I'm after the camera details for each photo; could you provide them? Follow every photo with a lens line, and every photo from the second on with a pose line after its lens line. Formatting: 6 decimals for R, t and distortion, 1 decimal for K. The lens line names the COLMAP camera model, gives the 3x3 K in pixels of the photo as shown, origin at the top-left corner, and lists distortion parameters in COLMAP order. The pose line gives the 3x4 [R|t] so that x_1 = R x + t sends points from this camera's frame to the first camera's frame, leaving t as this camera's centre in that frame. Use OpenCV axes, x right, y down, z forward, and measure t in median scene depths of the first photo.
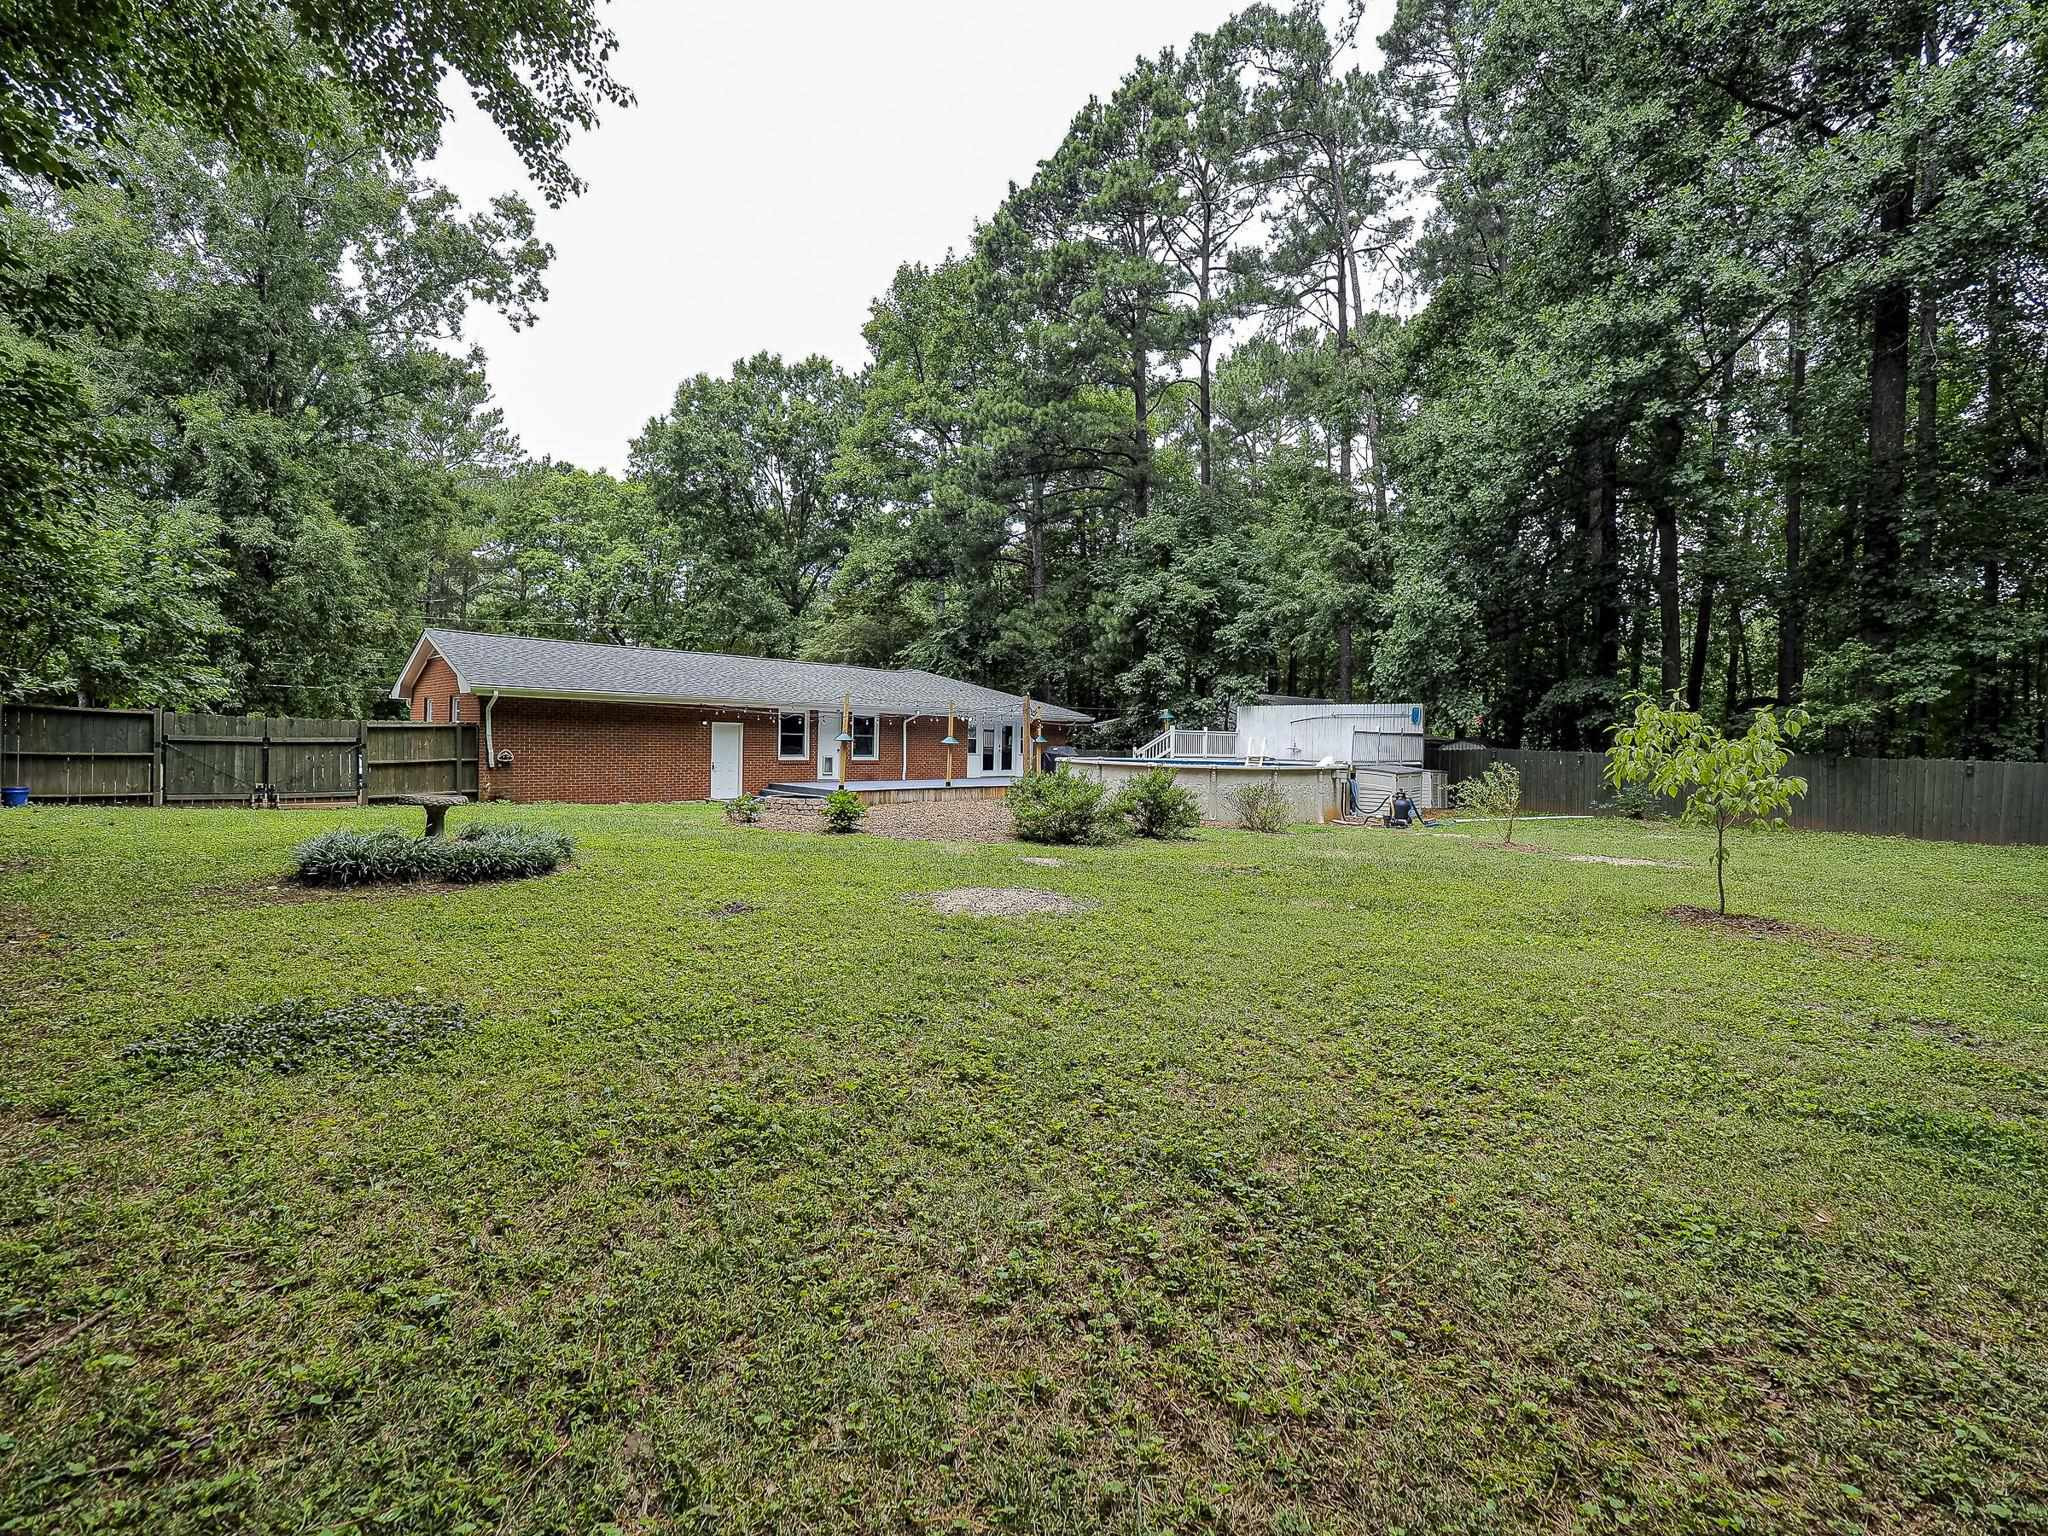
lens RADIAL K [[875.8, 0, 1018.9], [0, 875.8, 766.6], [0, 0, 1]] dist [-0.008009, 0.001586]
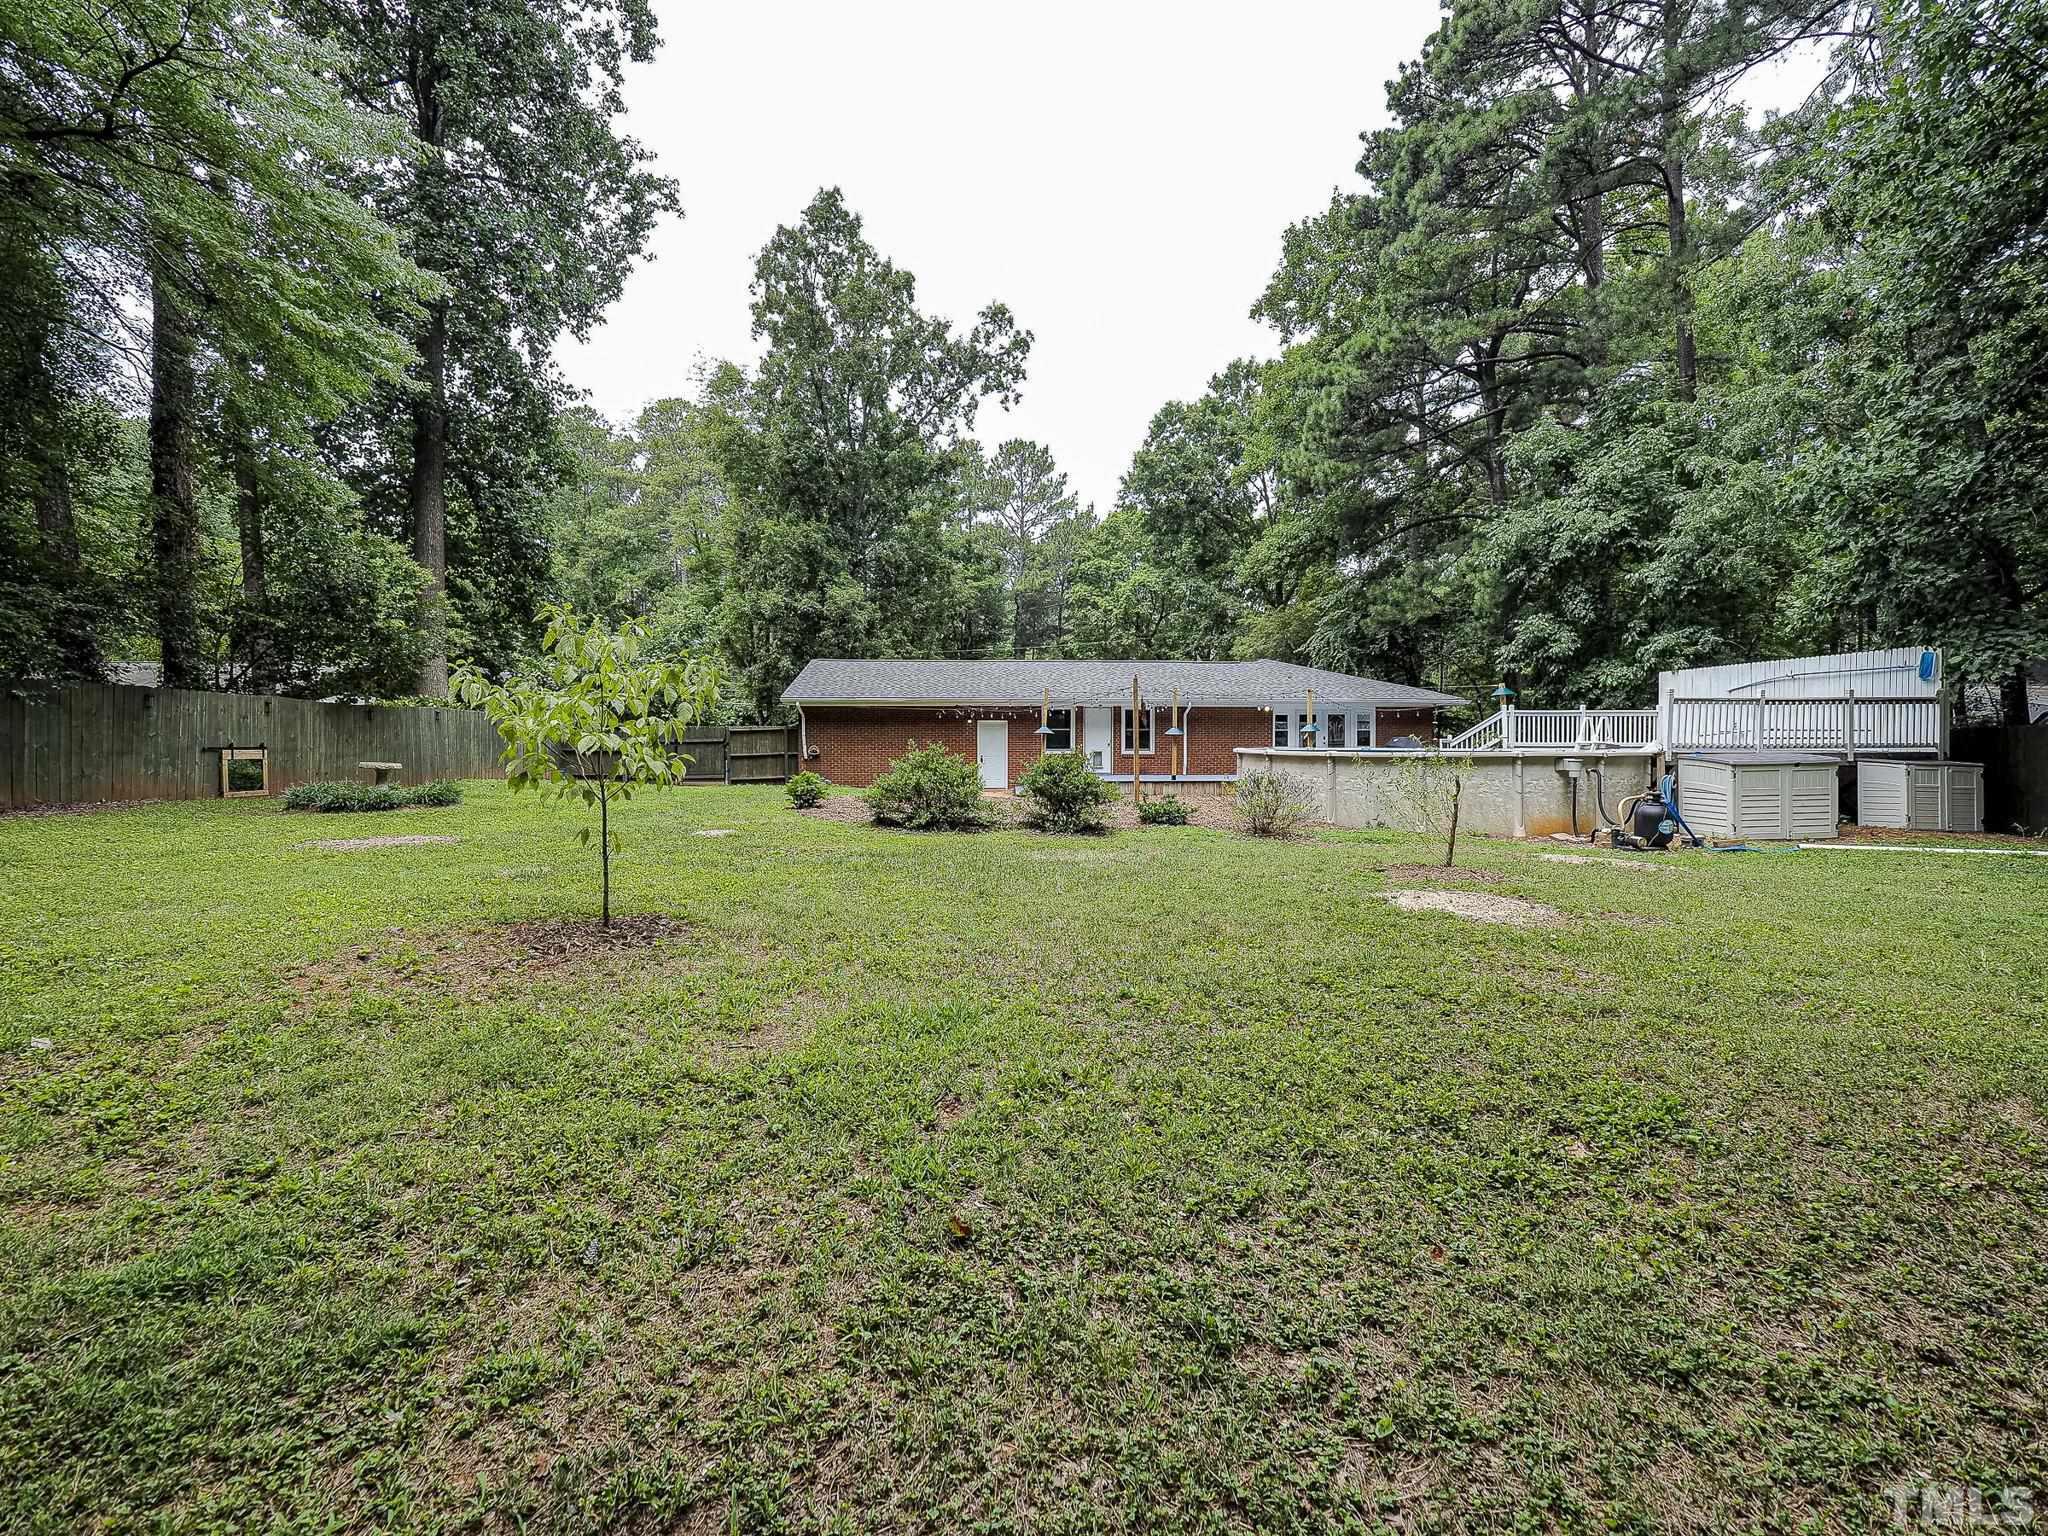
lens RADIAL K [[855.2, 0, 1042.2], [0, 855.2, 764.5], [0, 0, 1]] dist [-0.002002, -0.000344]
pose [[0.739961, -0.000126, -0.672650, 0.379910], [-0.006261, 0.999955, -0.007075, 0.011611], [0.672621, 0.009447, 0.739927, 0.200558]]
